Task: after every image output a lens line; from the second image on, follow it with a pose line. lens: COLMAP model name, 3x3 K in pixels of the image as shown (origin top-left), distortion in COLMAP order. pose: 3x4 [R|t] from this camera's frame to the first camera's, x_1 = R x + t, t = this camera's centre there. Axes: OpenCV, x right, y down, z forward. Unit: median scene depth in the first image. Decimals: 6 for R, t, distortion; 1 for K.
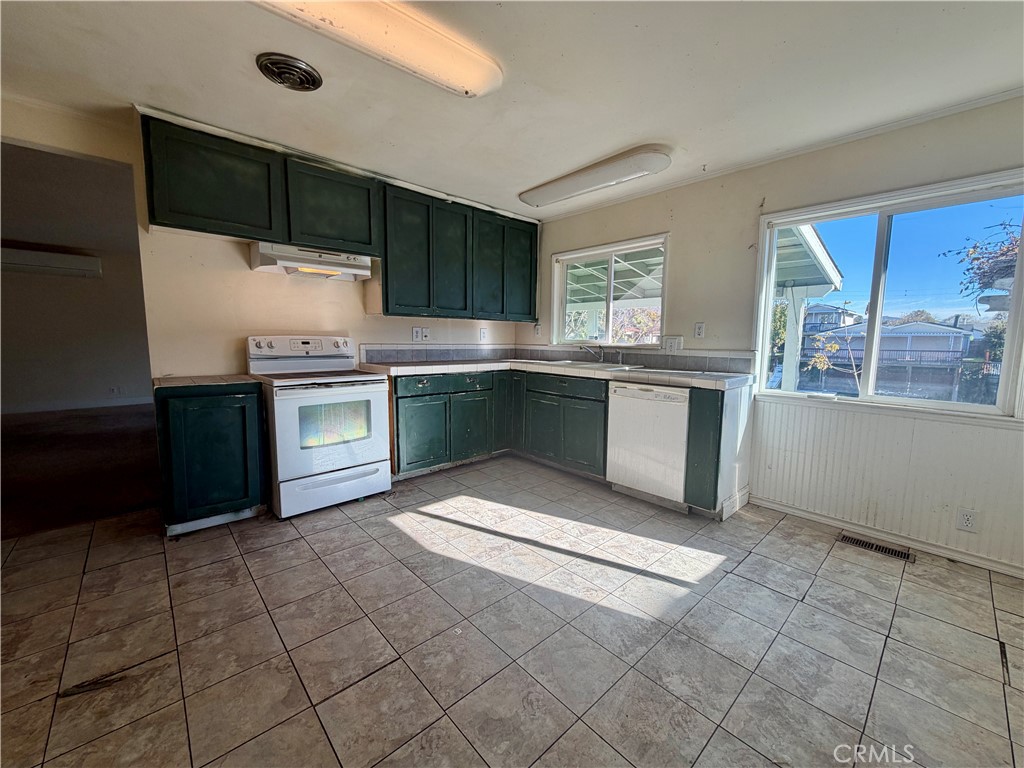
lens RADIAL K [[411.1, 0, 518.7], [0, 411.1, 383.6], [0, 0, 1]] dist [0.001285, -0.000350]
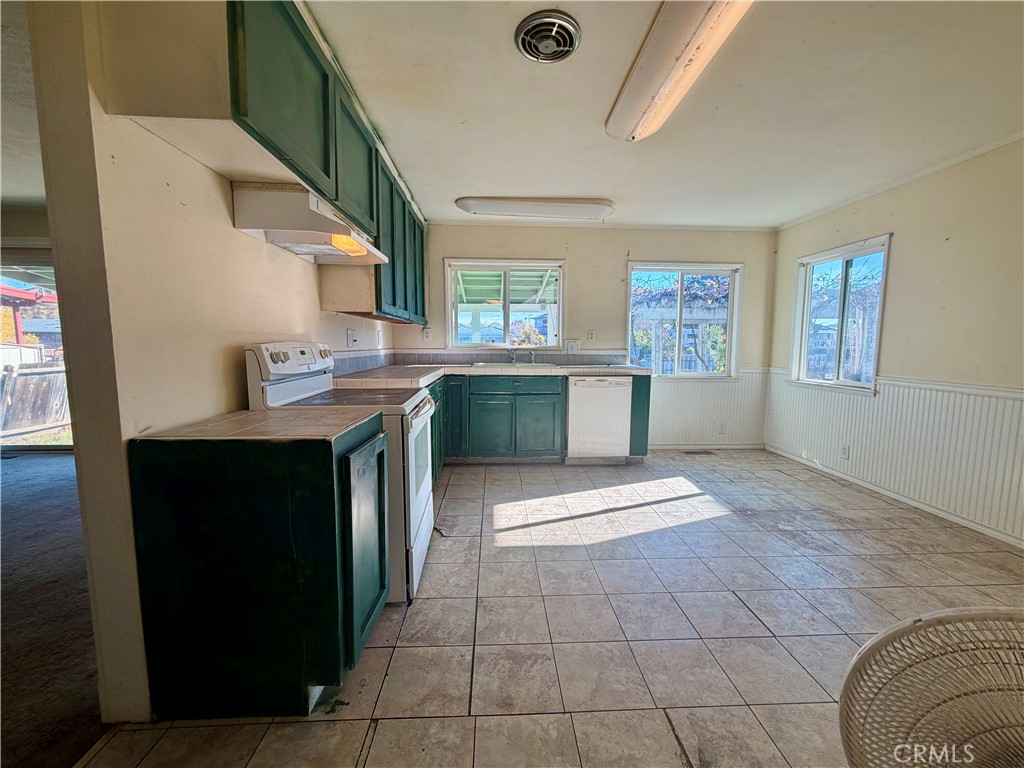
lens RADIAL K [[411.1, 0, 514.0], [0, 411.1, 383.3], [0, 0, 1]] dist [0.001285, -0.000350]
pose [[0.636088, -0.085676, 0.766845, -0.960799], [0.087844, 0.995396, 0.038345, -0.054756], [-0.766600, 0.042972, 0.640685, 0.387377]]
